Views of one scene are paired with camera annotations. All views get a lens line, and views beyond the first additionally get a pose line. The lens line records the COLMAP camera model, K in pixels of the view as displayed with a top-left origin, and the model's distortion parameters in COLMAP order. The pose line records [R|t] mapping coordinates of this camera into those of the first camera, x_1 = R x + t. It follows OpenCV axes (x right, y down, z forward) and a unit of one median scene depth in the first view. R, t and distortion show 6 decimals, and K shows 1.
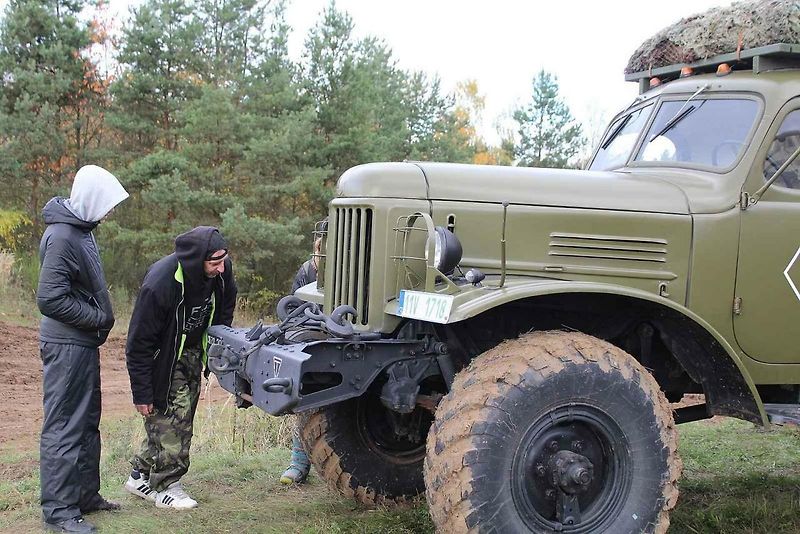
lens RADIAL K [[1070.6, 0, 400.0], [0, 1070.6, 267.0], [0, 0, 1]] dist [-0.002239, 0.057100]
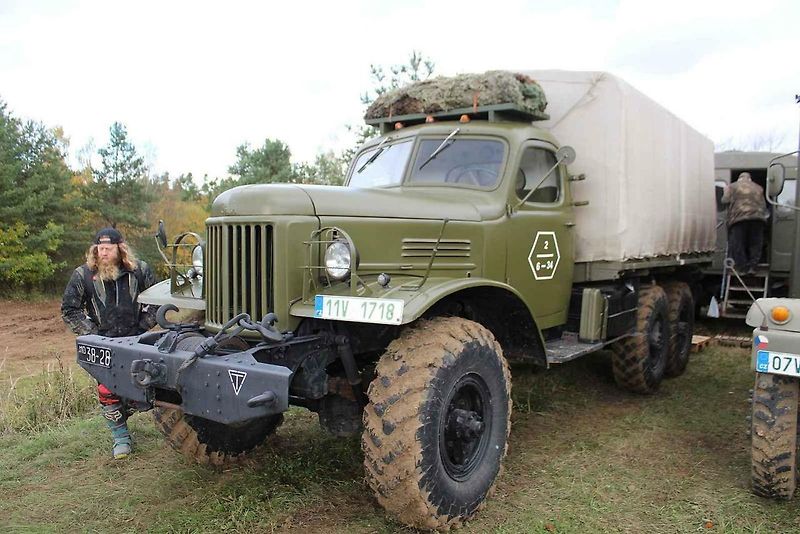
lens RADIAL K [[660.2, 0, 400.0], [0, 660.2, 267.0], [0, 0, 1]] dist [-0.149141, 0.153464]
pose [[0.858592, -0.066614, 0.508314, -0.259339], [0.049484, 0.997661, 0.047158, -0.035325], [-0.510266, -0.015336, 0.859880, 0.318157]]
